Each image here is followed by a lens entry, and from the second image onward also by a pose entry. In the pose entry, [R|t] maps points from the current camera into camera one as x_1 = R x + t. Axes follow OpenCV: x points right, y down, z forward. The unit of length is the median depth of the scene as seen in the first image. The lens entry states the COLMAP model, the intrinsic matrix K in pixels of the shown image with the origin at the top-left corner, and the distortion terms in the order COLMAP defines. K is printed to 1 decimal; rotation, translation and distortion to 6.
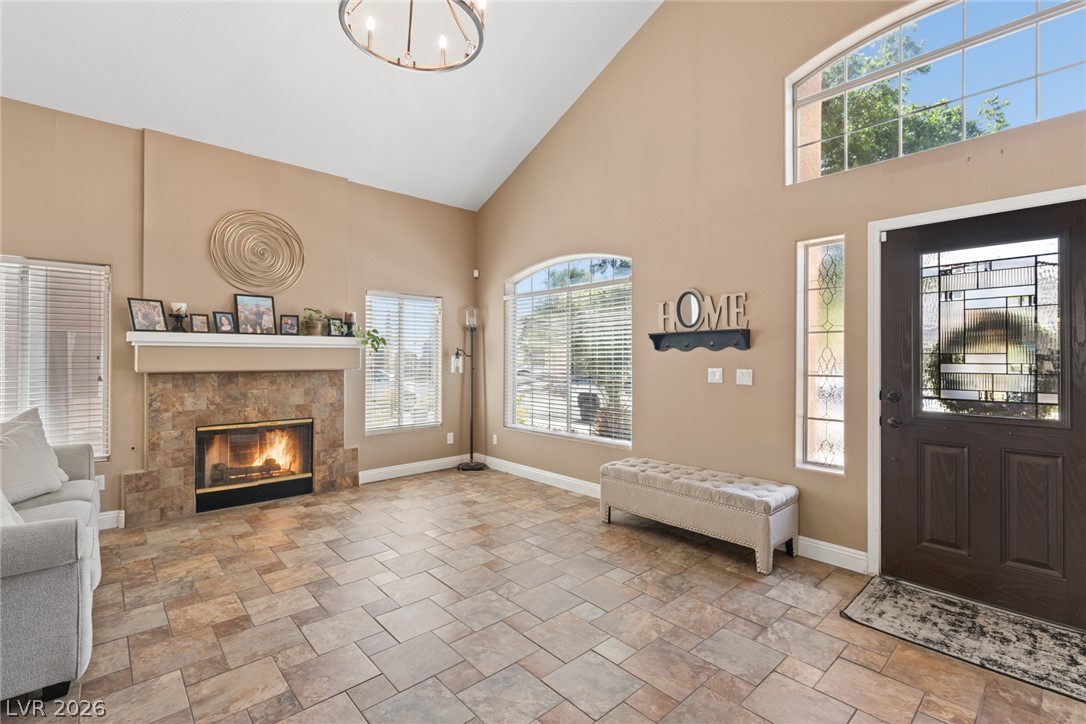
lens RADIAL K [[488.7, 0, 545.1], [0, 488.7, 358.4], [0, 0, 1]] dist [0.005582, -0.001325]
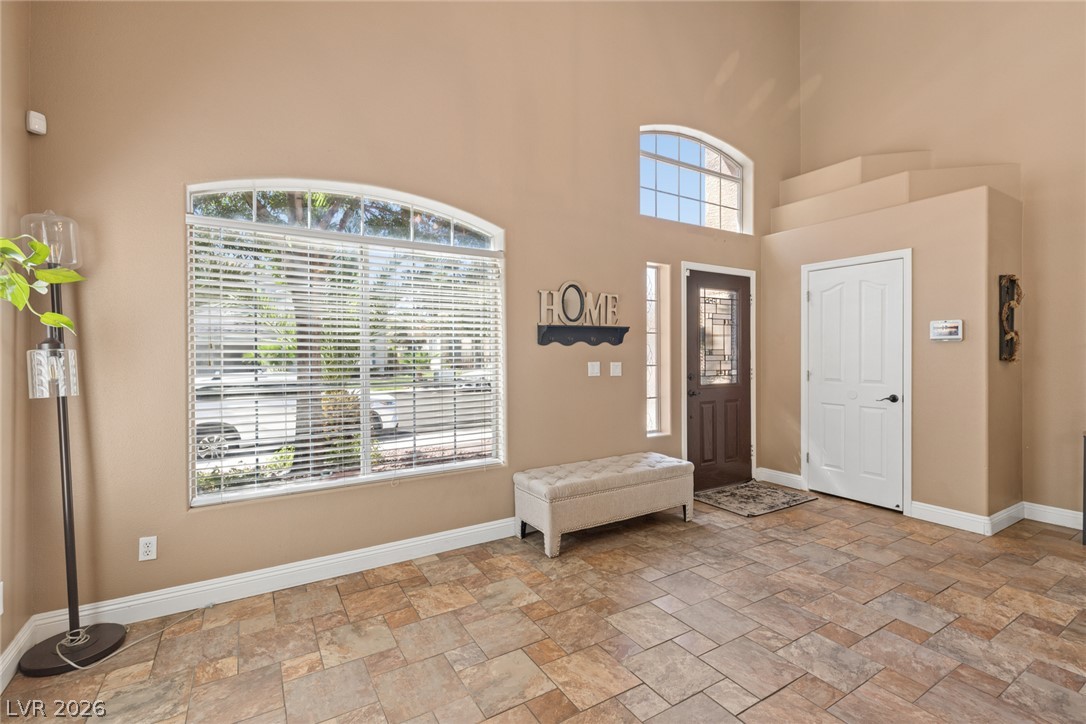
lens RADIAL K [[488.7, 0, 543.7], [0, 488.7, 359.2], [0, 0, 1]] dist [0.005582, -0.001325]
pose [[0.185919, -0.015178, 0.982448, -0.645854], [0.004571, 0.999883, 0.014582, -0.002126], [-0.982554, 0.001779, 0.185967, 0.839868]]
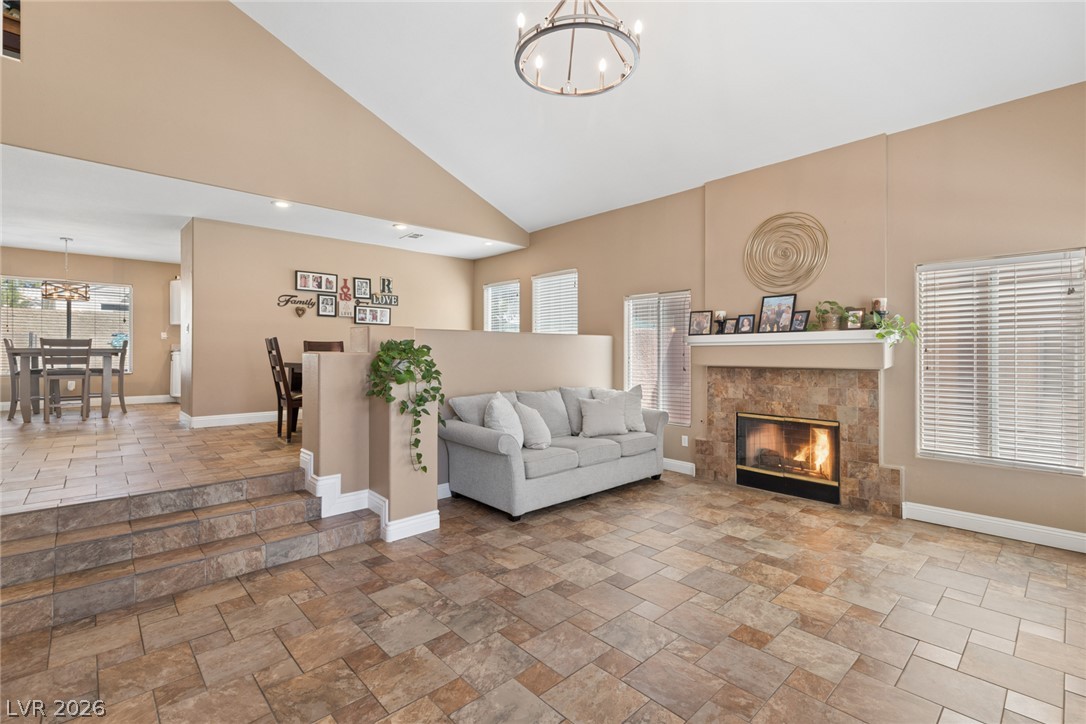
lens RADIAL K [[488.7, 0, 544.0], [0, 488.7, 357.8], [0, 0, 1]] dist [0.005582, -0.001325]
pose [[0.010443, 0.007195, -0.999920, 0.491923], [-0.001386, 0.999973, 0.007181, -0.001893], [0.999945, 0.001311, 0.010453, 0.526506]]
